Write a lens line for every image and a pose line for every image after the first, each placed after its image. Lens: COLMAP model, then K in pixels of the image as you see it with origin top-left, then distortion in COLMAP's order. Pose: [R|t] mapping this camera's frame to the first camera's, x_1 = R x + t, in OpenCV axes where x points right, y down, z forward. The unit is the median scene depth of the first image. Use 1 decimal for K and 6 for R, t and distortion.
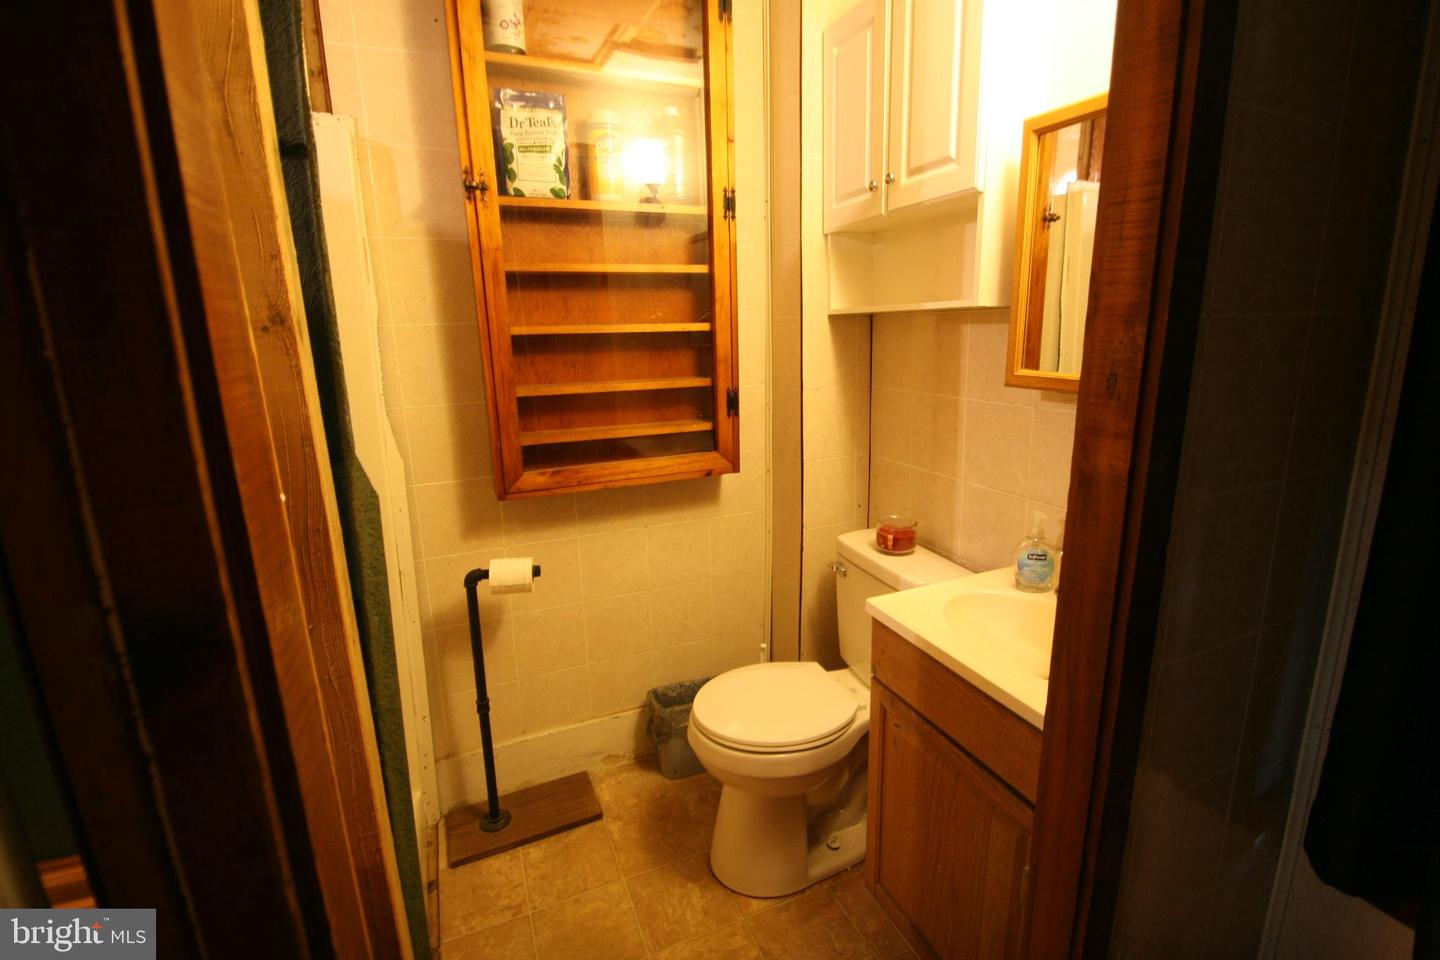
lens RADIAL K [[664.8, 0, 729.8], [0, 664.8, 476.6], [0, 0, 1]] dist [0.007533, -0.011376]
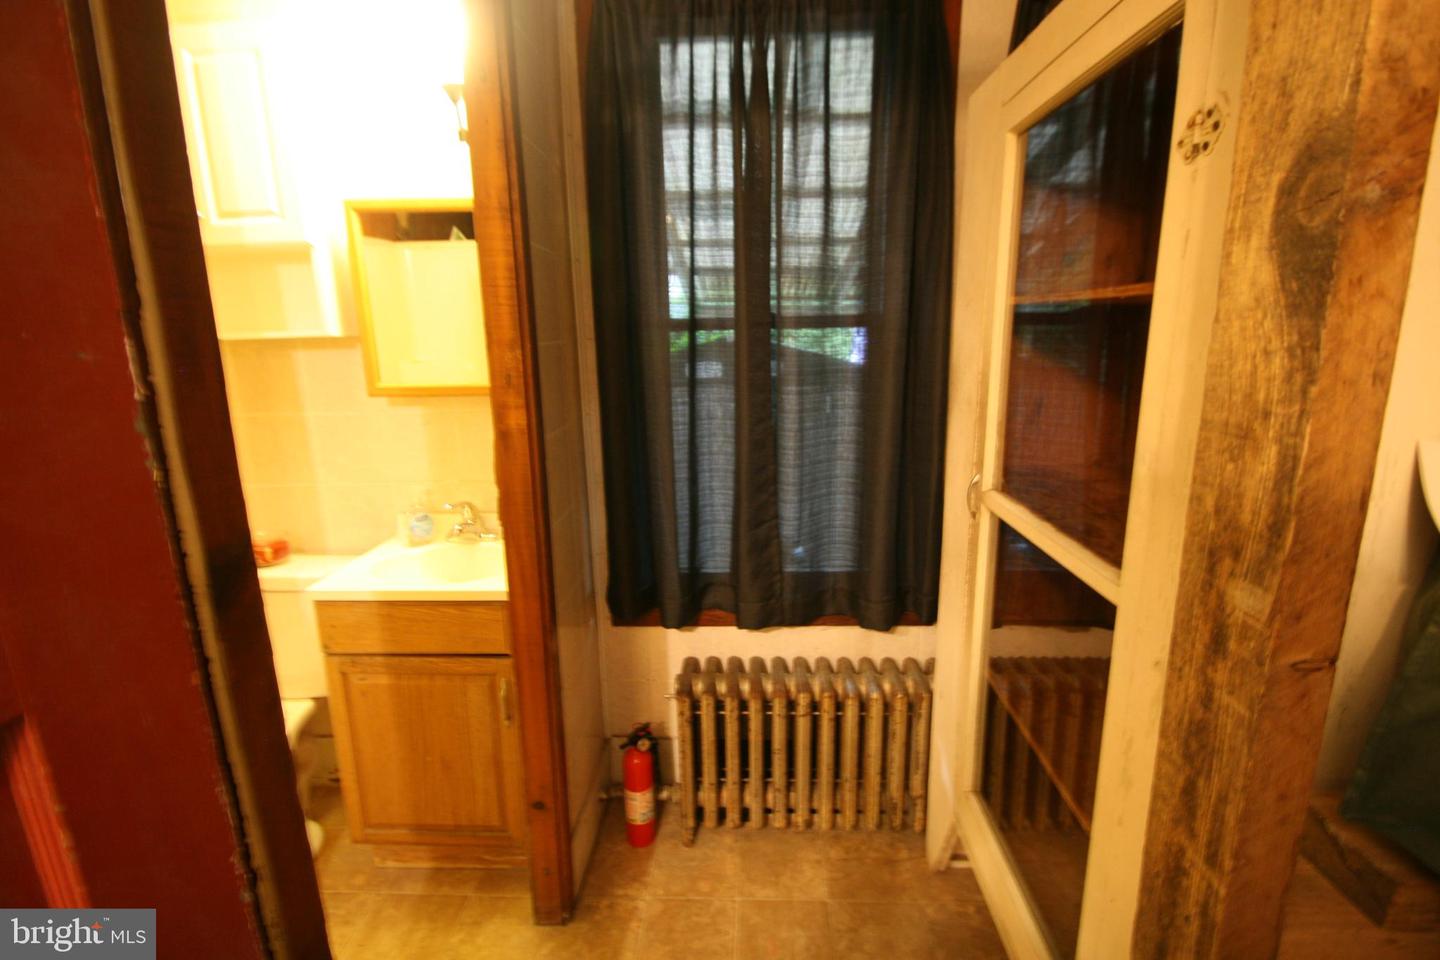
lens RADIAL K [[664.8, 0, 726.1], [0, 664.8, 472.9], [0, 0, 1]] dist [0.007533, -0.011376]
pose [[0.448131, -0.178191, 0.876029, -0.471764], [0.212047, 0.973155, 0.089475, 0.042989], [-0.868455, 0.145663, 0.473886, -0.215793]]
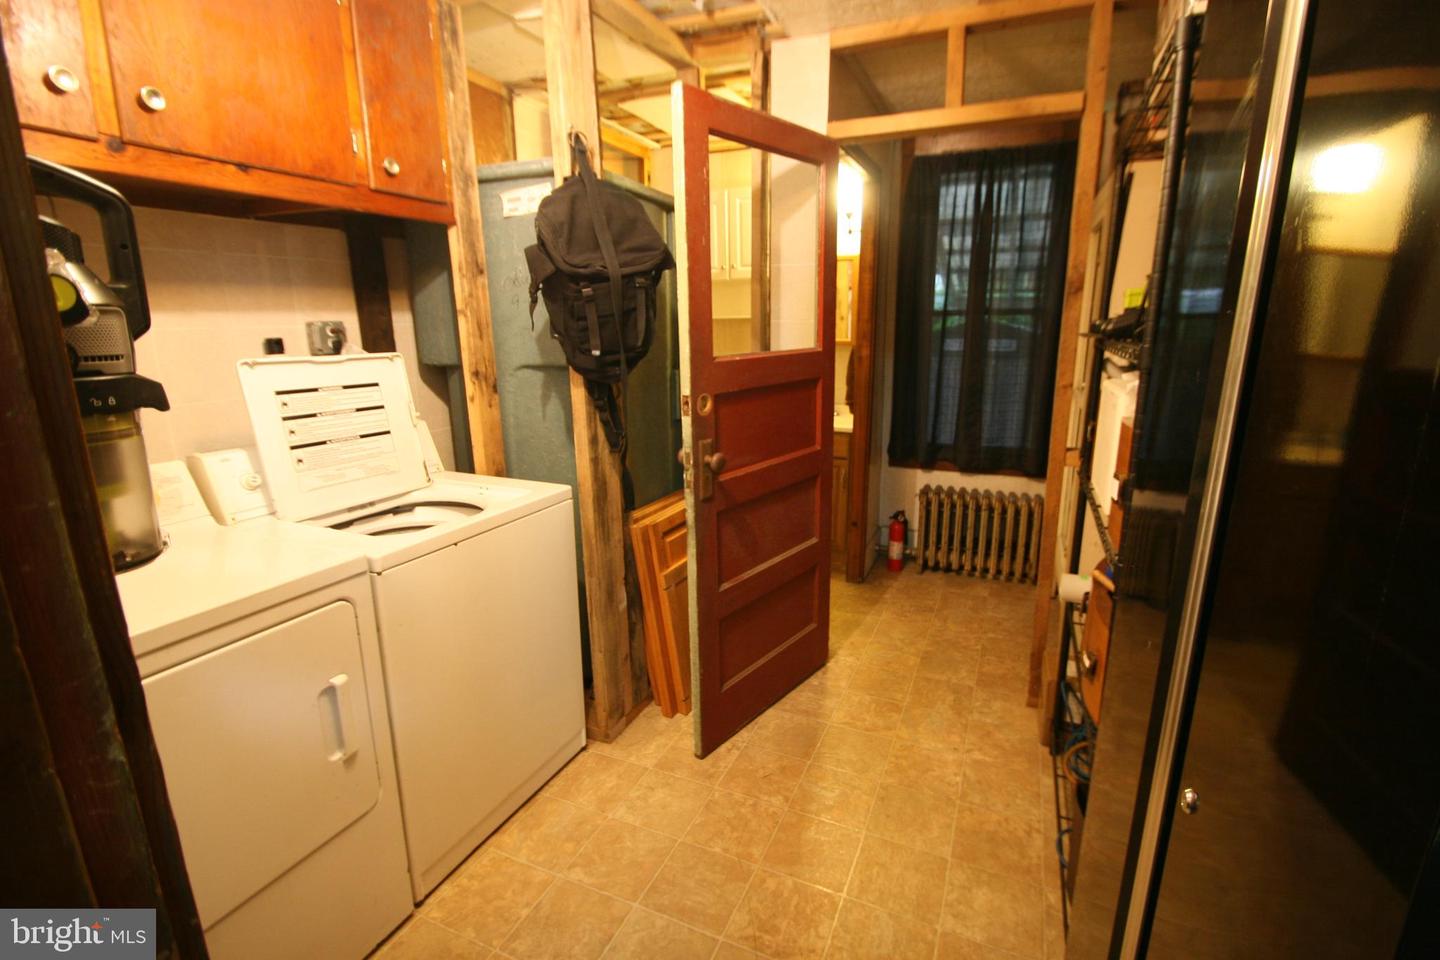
lens RADIAL K [[664.8, 0, 733.1], [0, 664.8, 488.0], [0, 0, 1]] dist [0.007533, -0.011376]
pose [[0.733911, -0.157896, 0.660639, -1.857580], [0.152005, 0.986118, 0.066824, 0.255942], [-0.662019, 0.051377, 0.747724, -1.008955]]
